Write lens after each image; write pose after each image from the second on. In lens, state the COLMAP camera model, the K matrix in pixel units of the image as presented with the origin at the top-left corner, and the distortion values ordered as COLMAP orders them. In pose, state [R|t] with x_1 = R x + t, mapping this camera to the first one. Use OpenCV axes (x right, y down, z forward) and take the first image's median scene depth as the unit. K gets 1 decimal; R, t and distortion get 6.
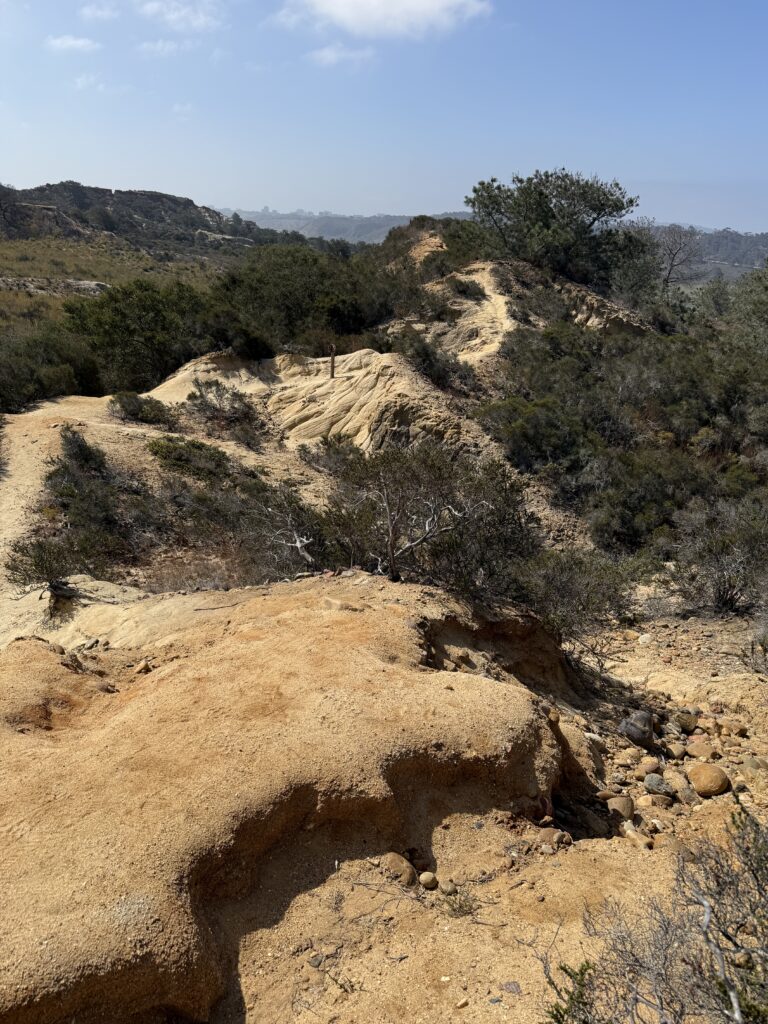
lens RADIAL K [[716.1, 0, 384.0], [0, 716.1, 512.0], [0, 0, 1]] dist [0.170851, -0.246599]
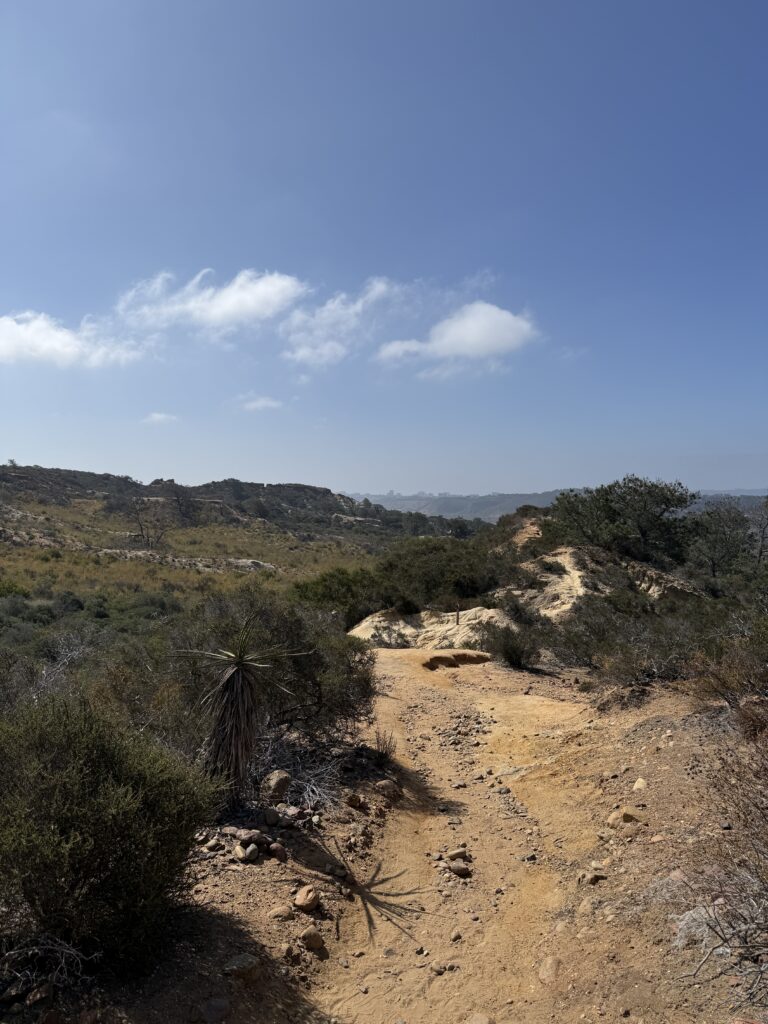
lens RADIAL K [[717.5, 0, 403.7], [0, 717.5, 515.9], [0, 0, 1]] dist [0.039830, -0.062305]
pose [[0.991139, -0.023195, -0.130785, 0.013987], [-0.023960, 0.937261, -0.347805, 0.088683], [0.130647, 0.347857, 0.928400, -0.351803]]
